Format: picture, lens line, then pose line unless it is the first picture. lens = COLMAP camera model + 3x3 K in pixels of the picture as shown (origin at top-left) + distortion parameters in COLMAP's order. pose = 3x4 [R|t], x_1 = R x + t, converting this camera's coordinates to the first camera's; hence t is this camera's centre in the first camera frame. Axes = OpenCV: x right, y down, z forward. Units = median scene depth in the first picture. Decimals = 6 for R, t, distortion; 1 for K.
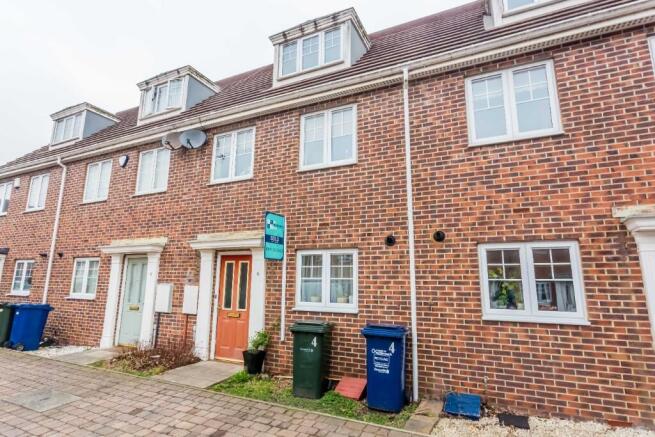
lens RADIAL K [[318.9, 0, 327.5], [0, 318.9, 218.5], [0, 0, 1]] dist [-0.001170, 0.000247]
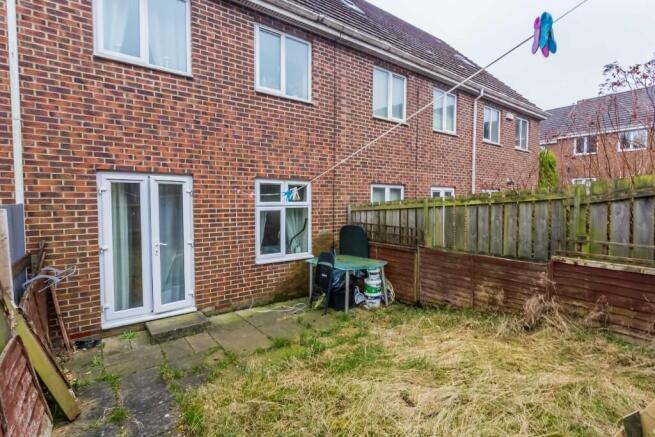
lens RADIAL K [[313.2, 0, 327.5], [0, 313.2, 218.5], [0, 0, 1]] dist [0.002816, 0.000546]
pose [[0.483549, -0.050444, 0.873862, -0.818554], [-0.139684, 0.981097, 0.133928, 0.061483], [-0.864100, -0.186826, 0.467363, 0.364094]]
